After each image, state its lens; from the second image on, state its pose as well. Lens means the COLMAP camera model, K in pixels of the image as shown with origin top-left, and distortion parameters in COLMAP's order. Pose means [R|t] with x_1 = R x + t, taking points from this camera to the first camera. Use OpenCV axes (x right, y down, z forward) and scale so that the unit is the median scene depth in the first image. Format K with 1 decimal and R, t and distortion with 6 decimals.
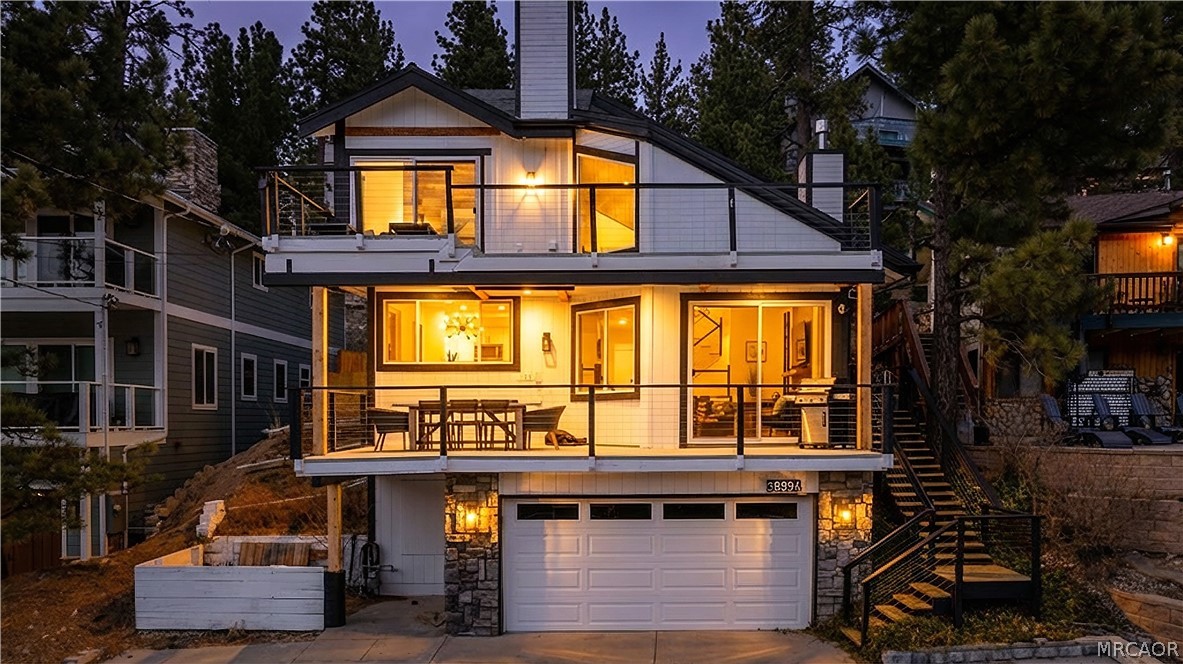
lens RADIAL K [[1589.9, 0, 591.5], [0, 1589.9, 332.0], [0, 0, 1]] dist [-0.148183, 0.663090]
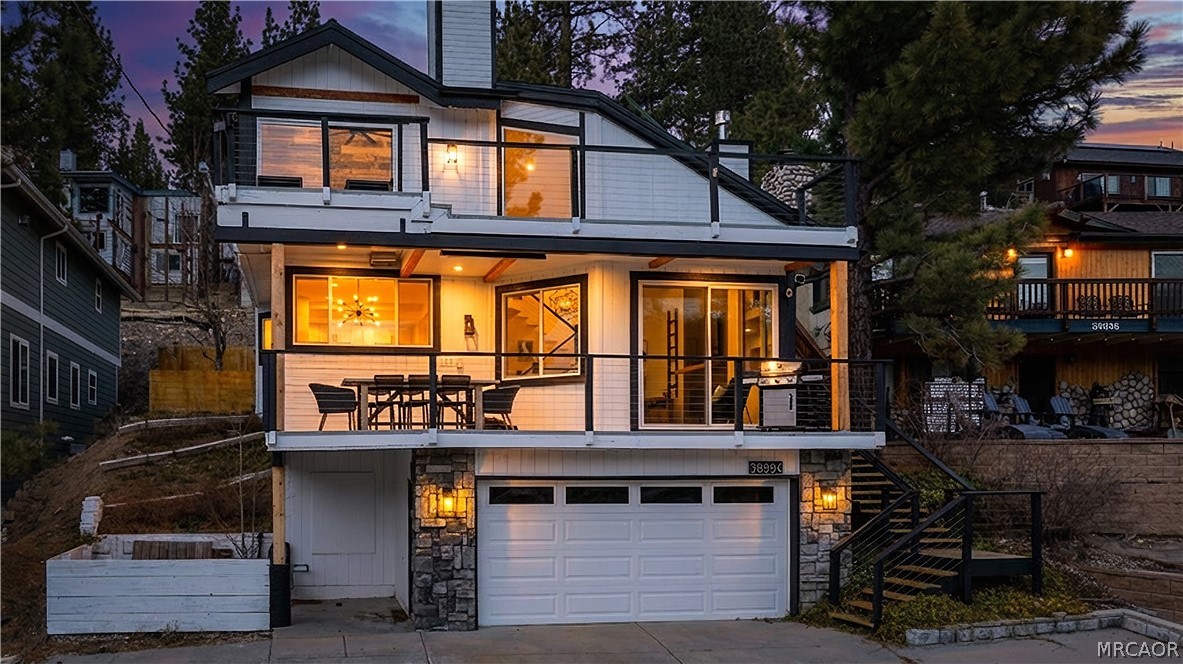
lens RADIAL K [[1589.9, 0, 591.5], [0, 1589.9, 332.0], [0, 0, 1]] dist [-0.148183, 0.663090]
pose [[0.973914, 0.020637, 0.225977, -0.198063], [-0.012753, 0.999260, -0.036294, 0.050903], [-0.226559, 0.032465, 0.973456, 0.087030]]
